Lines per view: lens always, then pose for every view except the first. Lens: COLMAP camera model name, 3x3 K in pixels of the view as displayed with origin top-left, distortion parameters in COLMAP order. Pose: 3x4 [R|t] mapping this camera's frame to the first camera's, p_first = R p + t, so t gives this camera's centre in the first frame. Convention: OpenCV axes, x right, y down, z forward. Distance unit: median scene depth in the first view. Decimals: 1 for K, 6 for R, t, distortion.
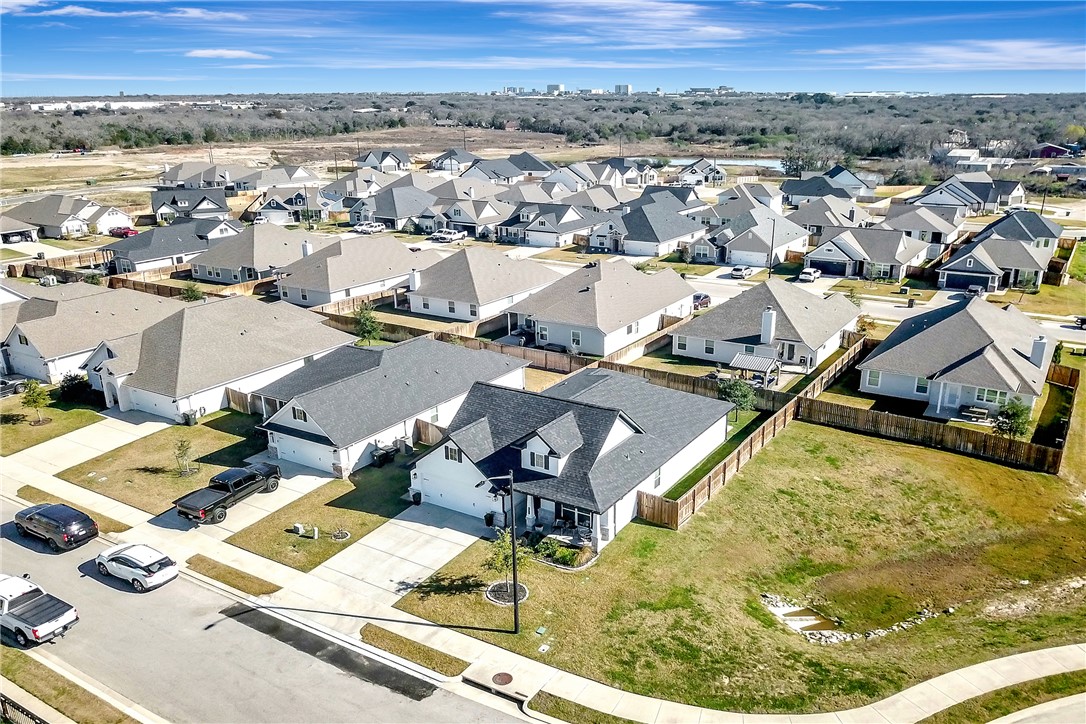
lens RADIAL K [[908.4, 0, 543.0], [0, 908.4, 362.0], [0, 0, 1]] dist [-0.009314, -0.008228]
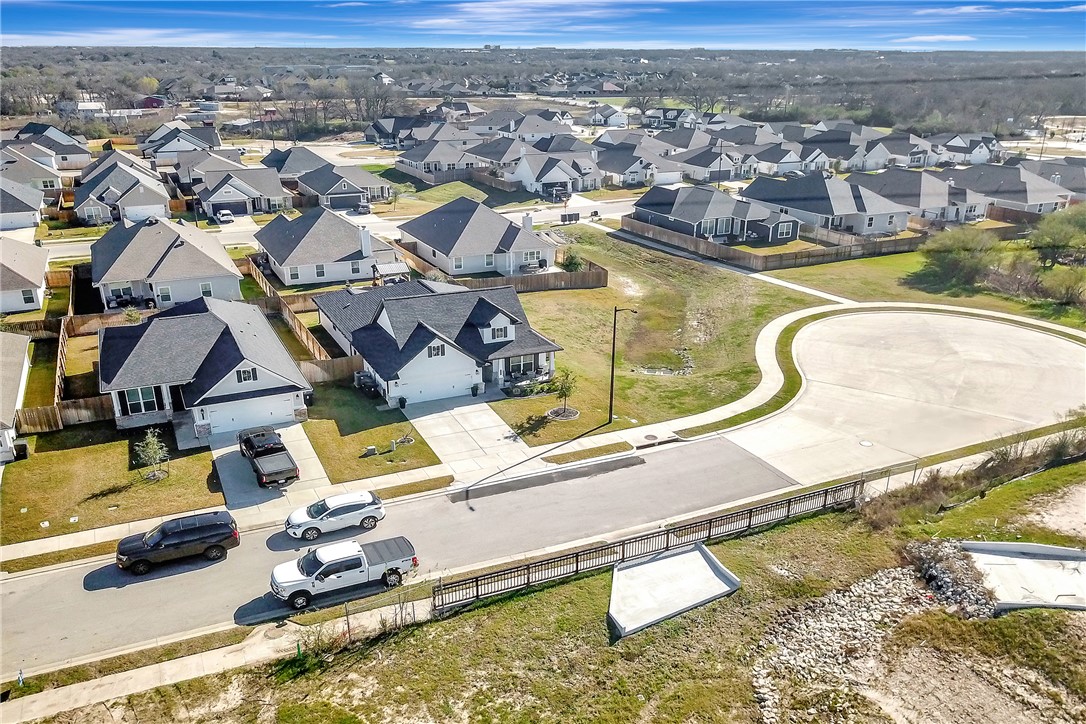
lens RADIAL K [[899.1, 0, 543.0], [0, 899.1, 362.0], [0, 0, 1]] dist [0.062790, -0.177117]
pose [[0.532671, -0.267918, 0.802796, -0.889329], [0.230571, 0.958629, 0.166936, -0.046226], [-0.814309, 0.096180, 0.572408, 0.178109]]
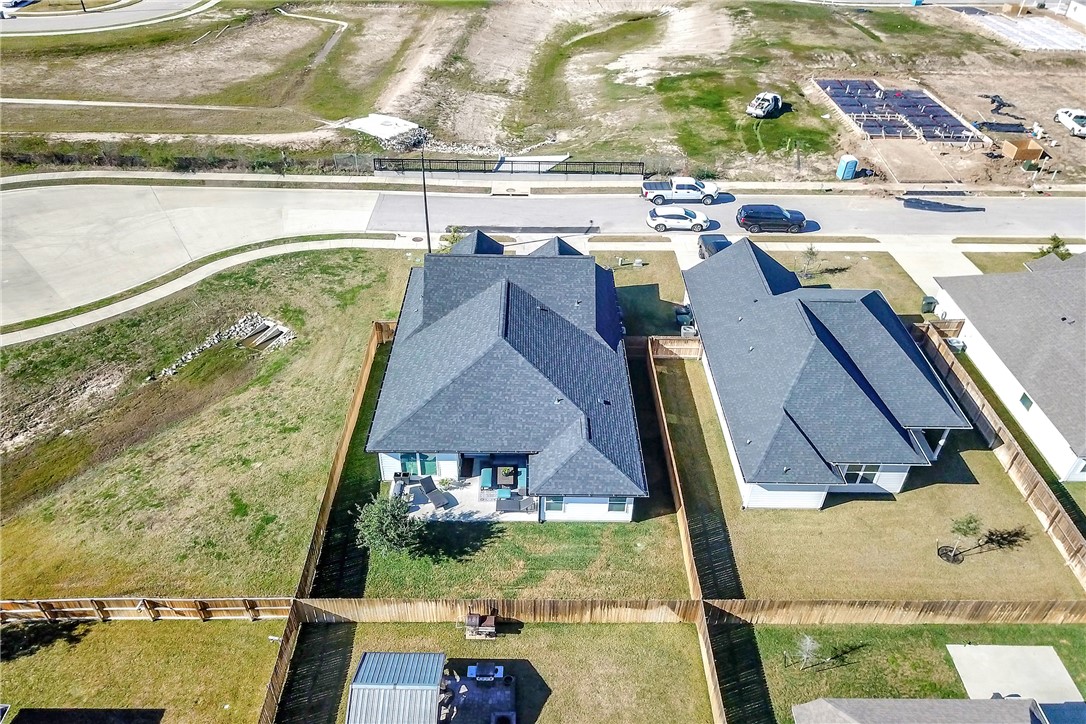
lens RADIAL K [[871.5, 0, 545.3], [0, 871.5, 383.8], [0, 0, 1]] dist [0.000650, -0.000561]
pose [[-0.842967, 0.302062, -0.445158, 0.419584], [-0.159967, 0.649311, 0.743509, -0.565553], [0.513632, 0.697964, -0.499028, 1.506223]]
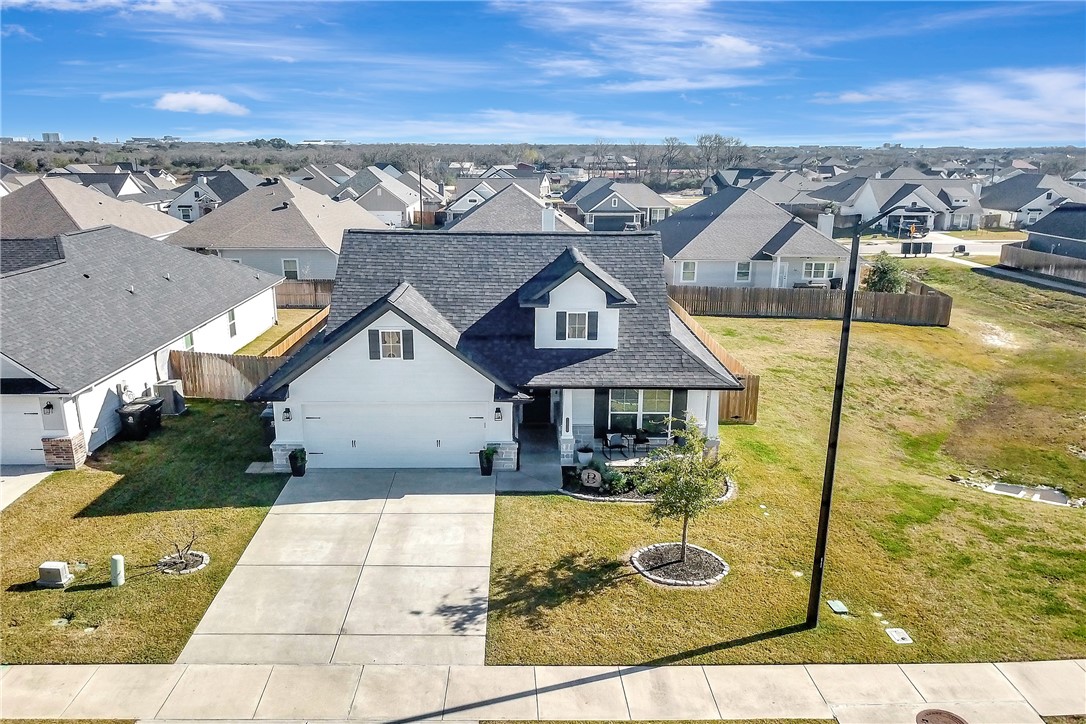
lens RADIAL K [[871.5, 0, 545.3], [0, 871.5, 383.8], [0, 0, 1]] dist [0.000650, -0.000561]
pose [[0.833047, -0.129384, 0.537859, -0.253204], [0.142370, 0.989658, 0.017560, 0.112993], [-0.534568, 0.061947, 0.842852, 0.509493]]
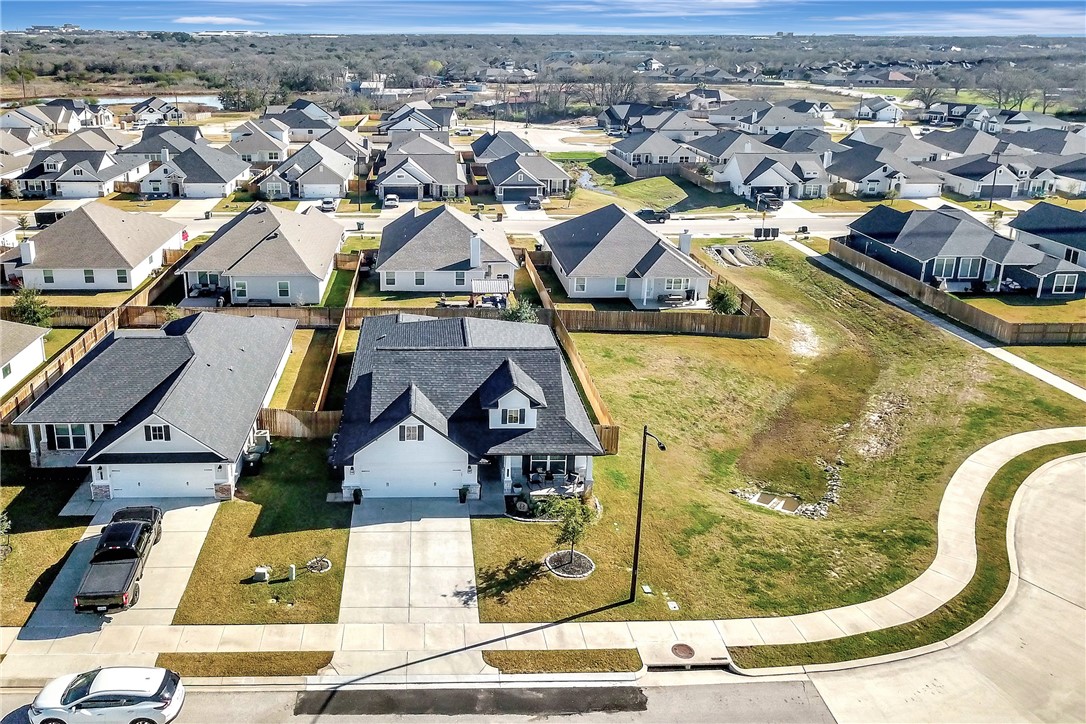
lens RADIAL K [[878.1, 0, 449.3], [0, 878.1, 228.8], [0, 0, 1]] dist [0.001362, -0.011670]
pose [[0.829004, -0.109231, 0.548472, -0.460129], [0.146427, 0.988921, -0.024371, -0.060623], [-0.539733, 0.100515, 0.835814, 0.225004]]
